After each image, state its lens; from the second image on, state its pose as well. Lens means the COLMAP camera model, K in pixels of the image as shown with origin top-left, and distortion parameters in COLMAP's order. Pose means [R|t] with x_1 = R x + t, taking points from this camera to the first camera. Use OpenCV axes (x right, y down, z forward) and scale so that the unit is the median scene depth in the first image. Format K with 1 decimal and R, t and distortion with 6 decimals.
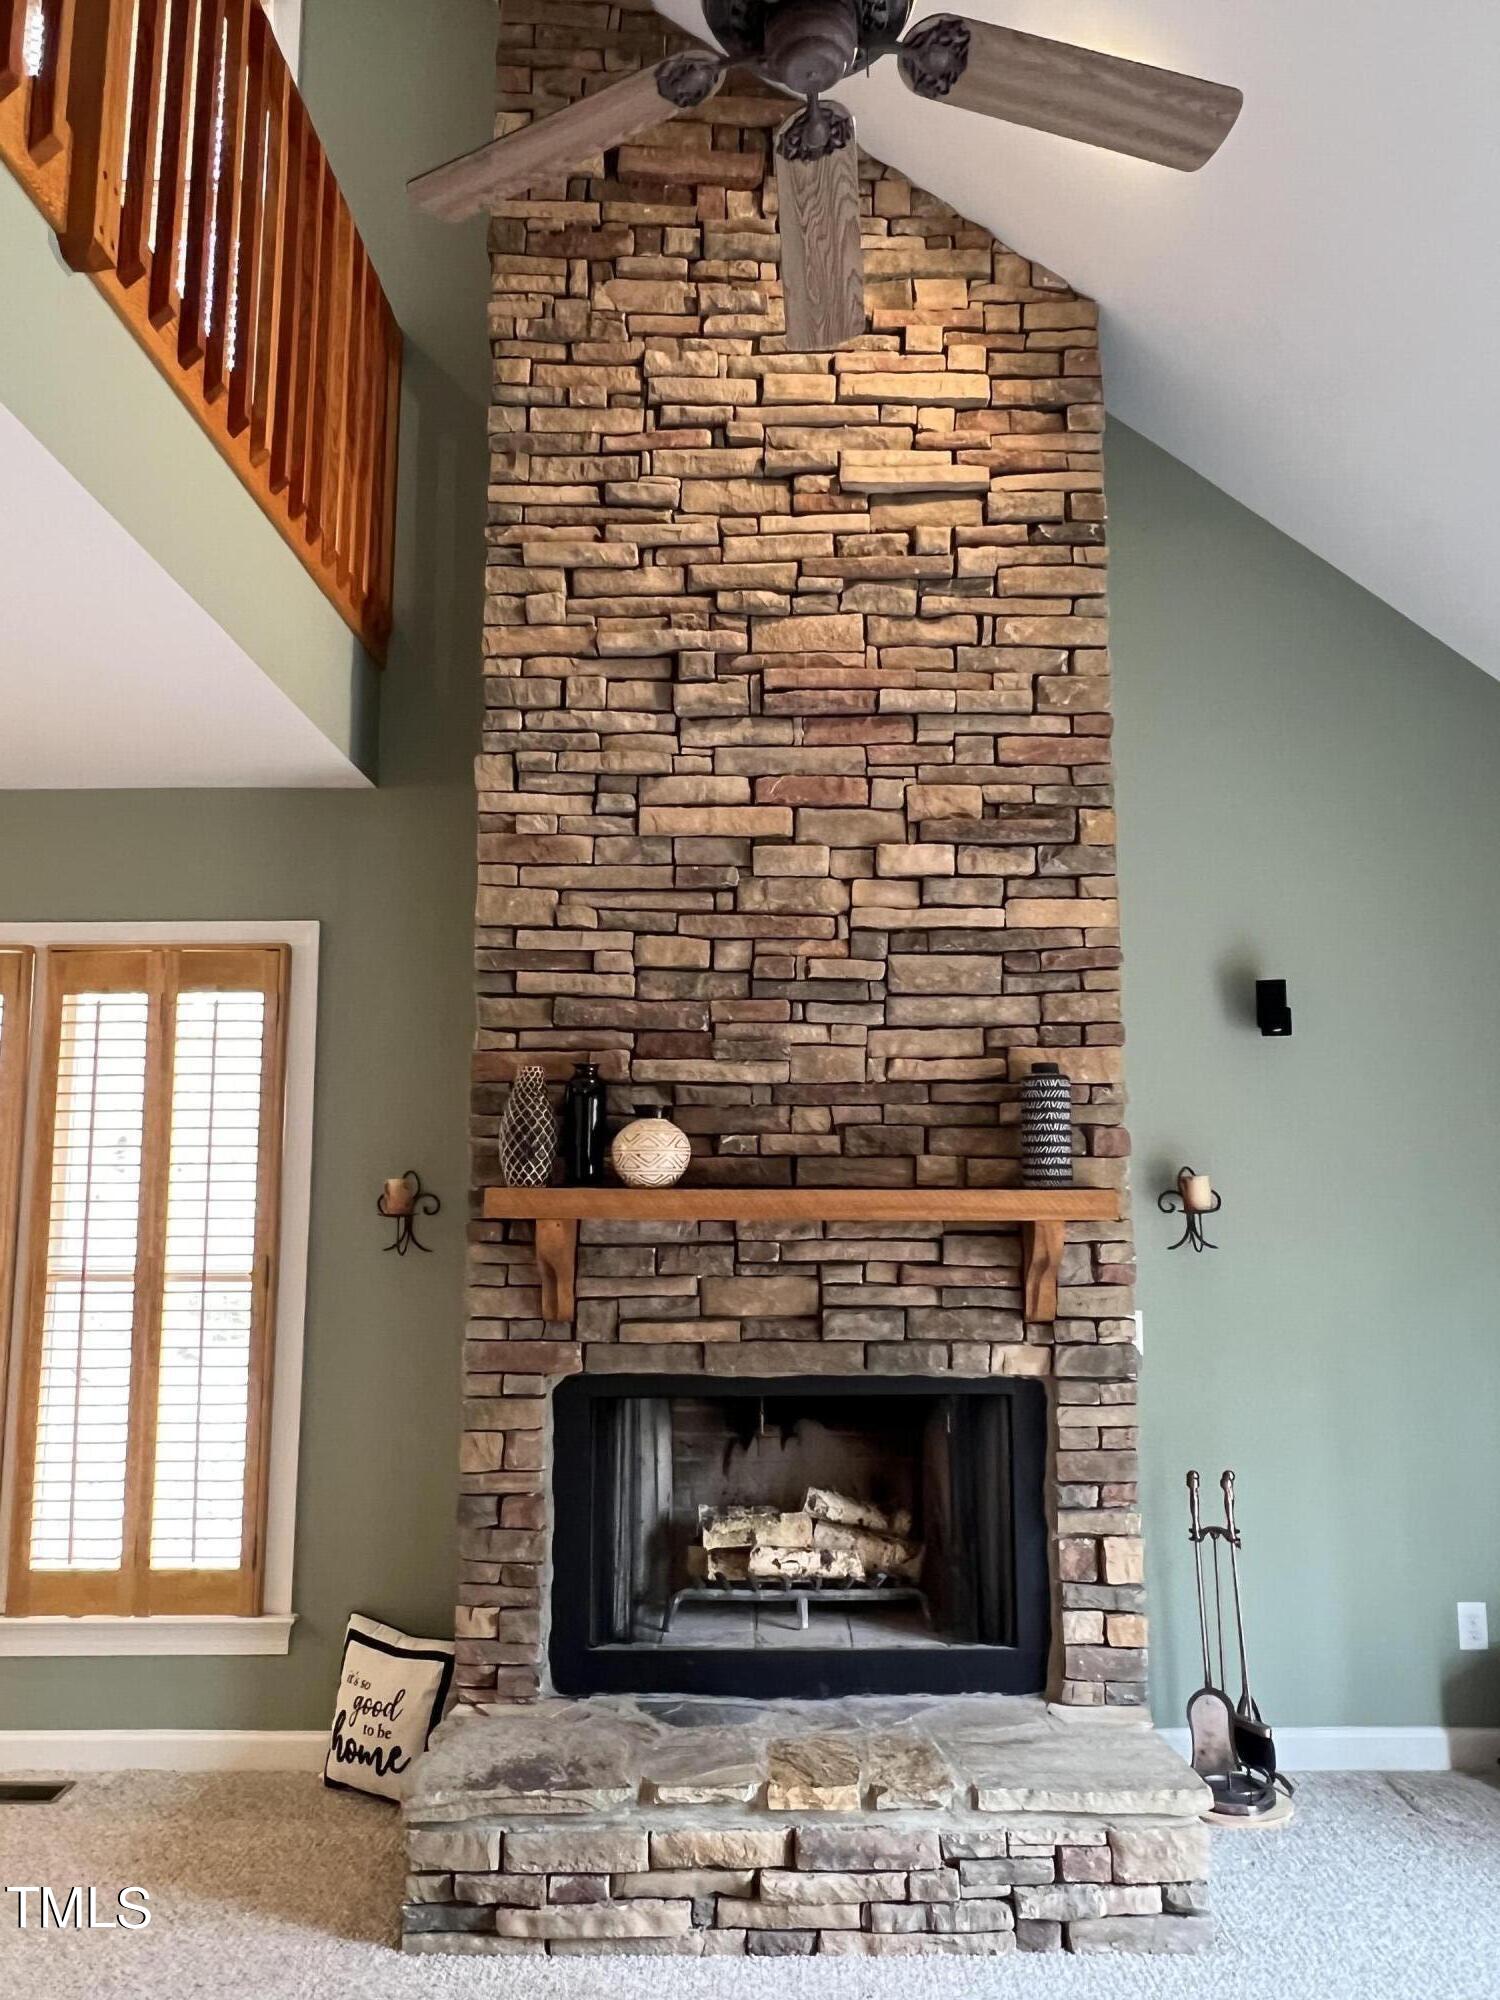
lens RADIAL K [[1437.4, 0, 750.0], [0, 1437.4, 1000.0], [0, 0, 1]] dist [-0.000313, -0.002767]
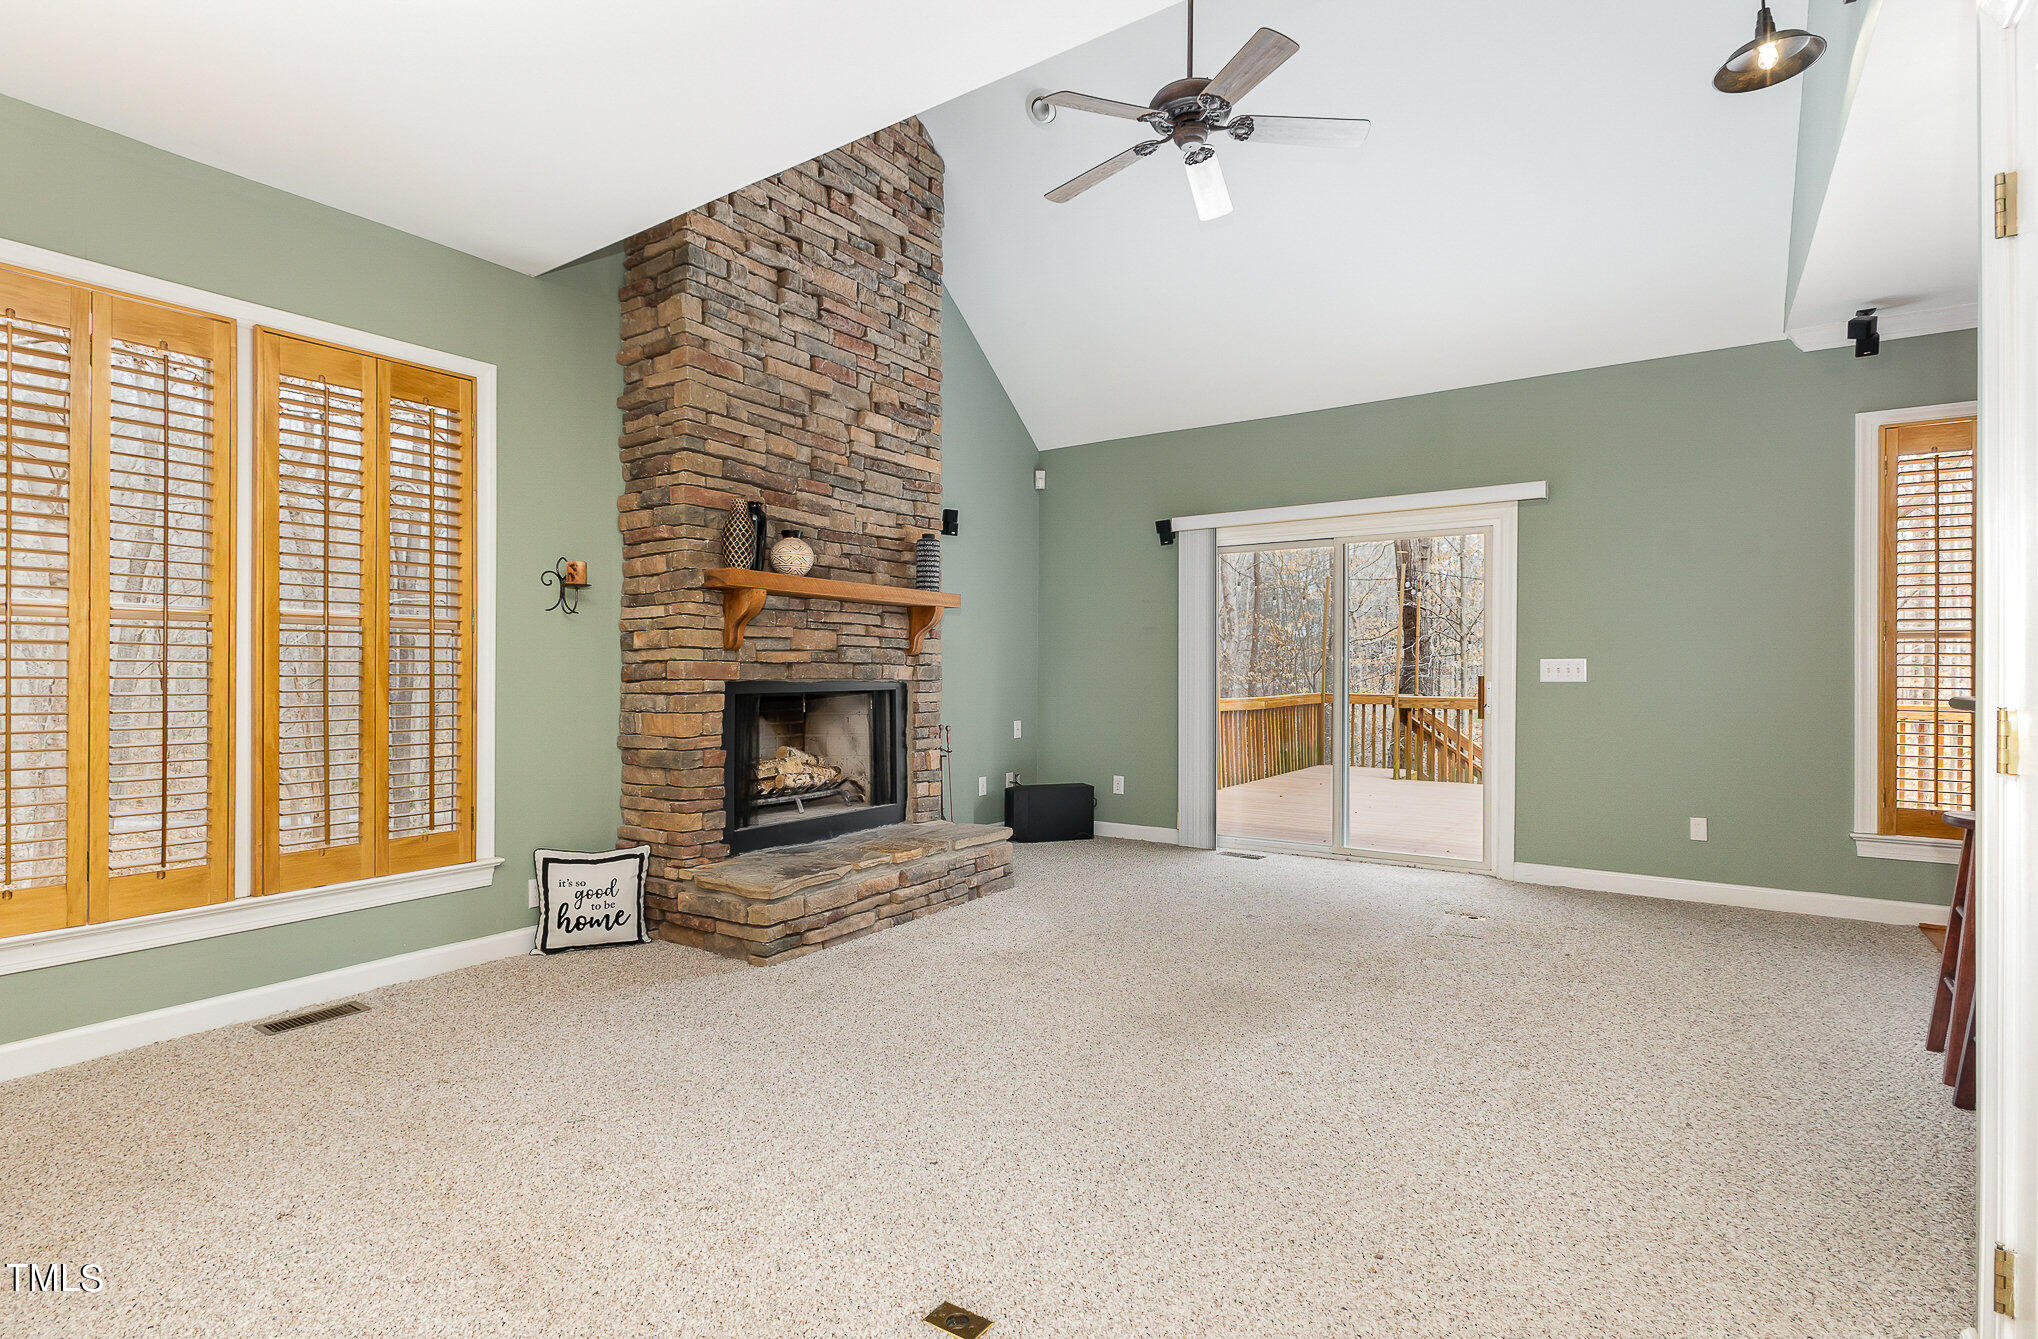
lens RADIAL K [[974.4, 0, 1019.0], [0, 974.4, 669.5], [0, 0, 1]] dist [0.000055, -0.000301]
pose [[0.557663, 0.005693, 0.830048, -0.882249], [-0.113416, 0.991121, 0.069400, 0.122562], [-0.822283, -0.132843, 0.553357, 0.062439]]
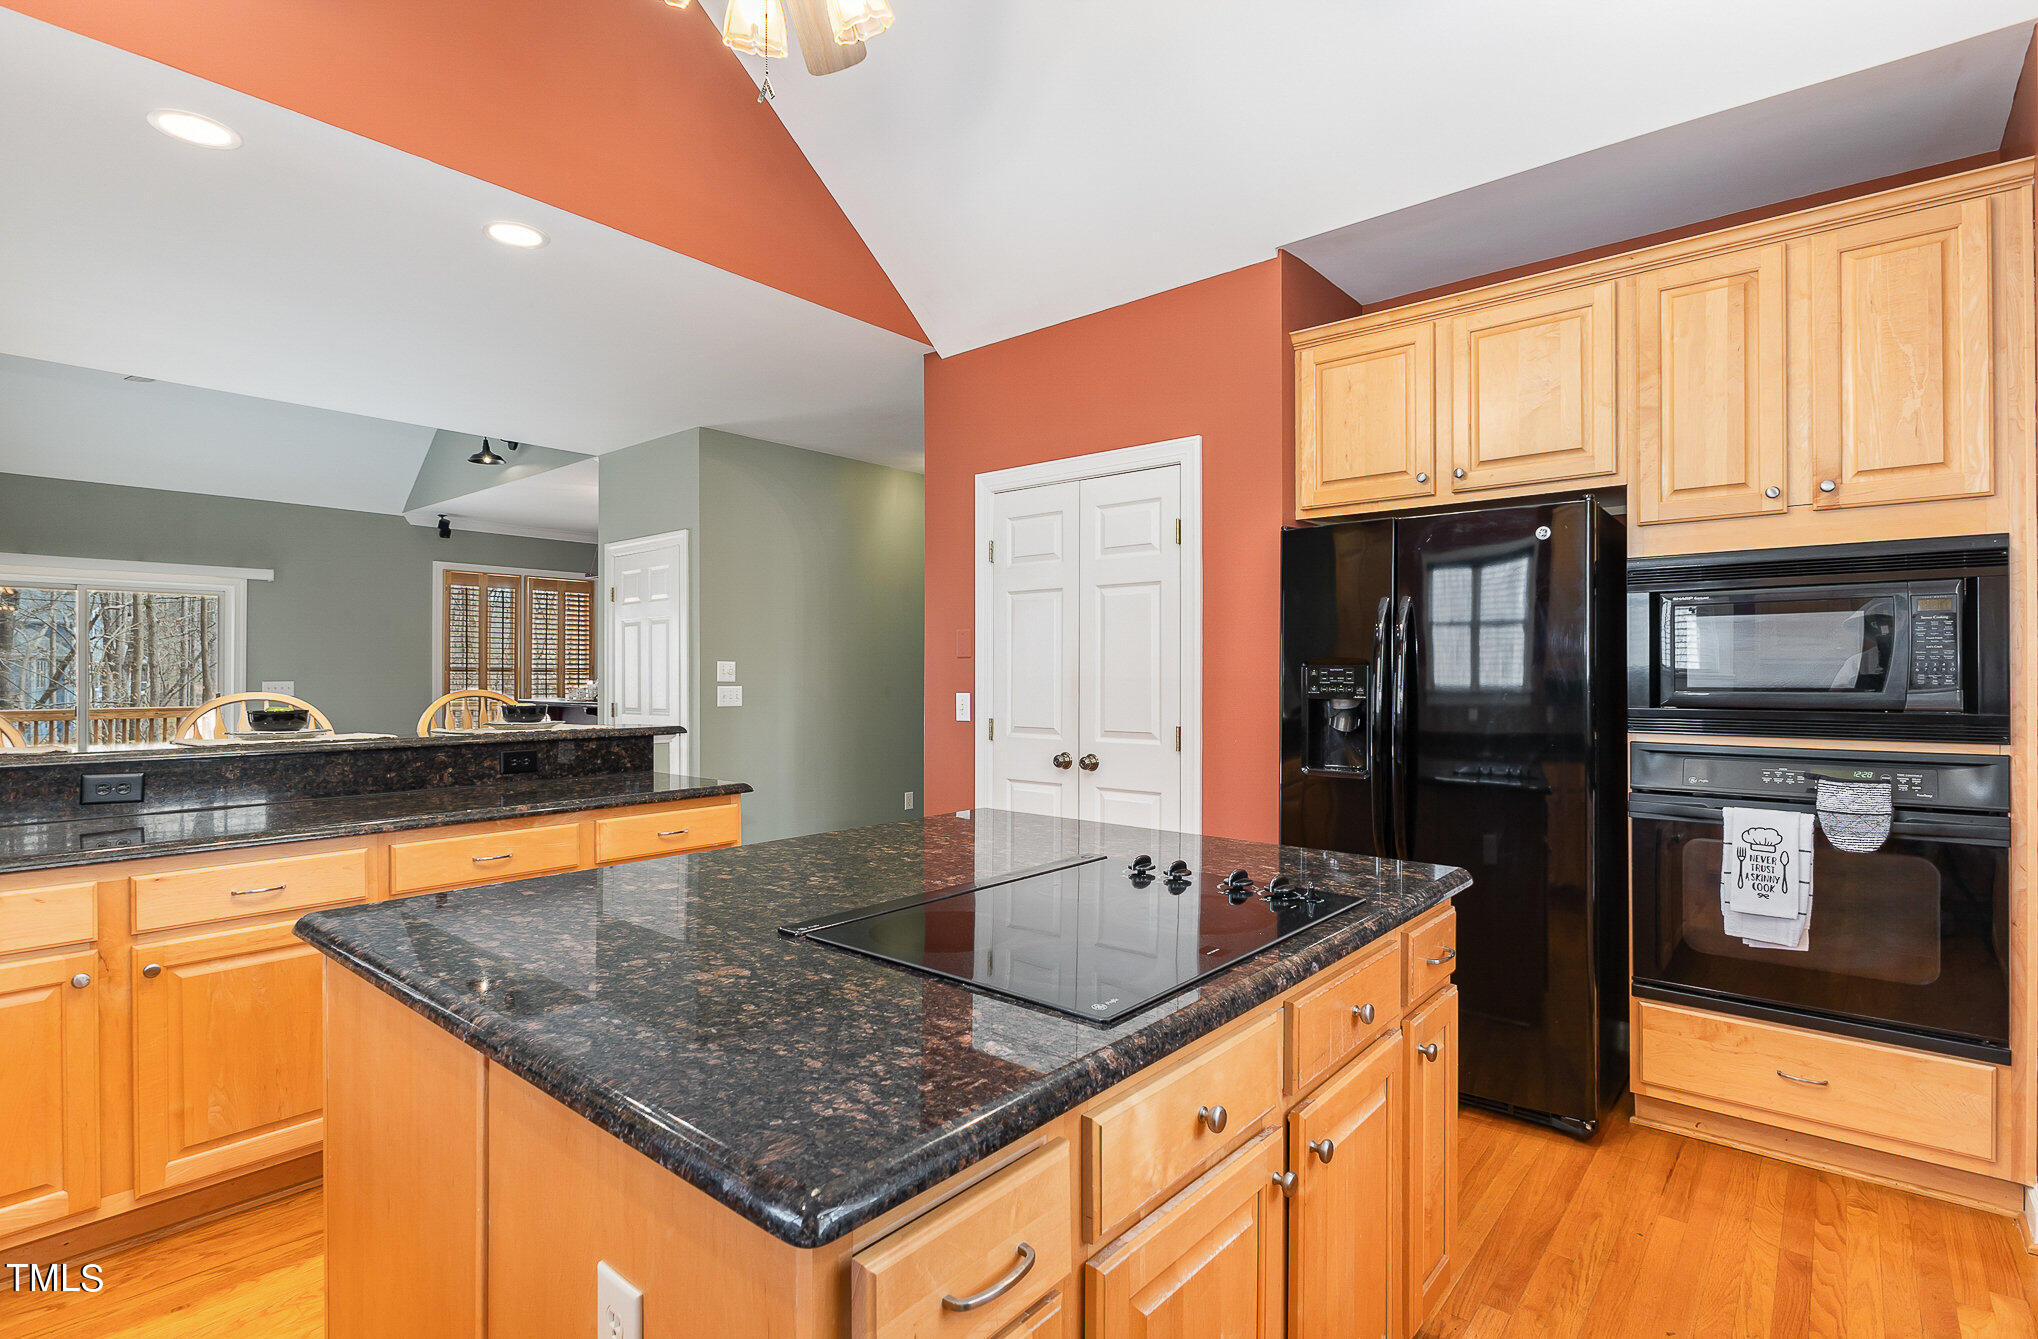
lens RADIAL K [[974.4, 0, 1019.0], [0, 974.4, 669.5], [0, 0, 1]] dist [0.000055, -0.000301]
pose [[-0.768299, 0.004973, 0.640072, -1.635726], [-0.081544, 0.991062, -0.105580, 0.164399], [-0.634876, -0.133311, -0.761026, 0.562977]]
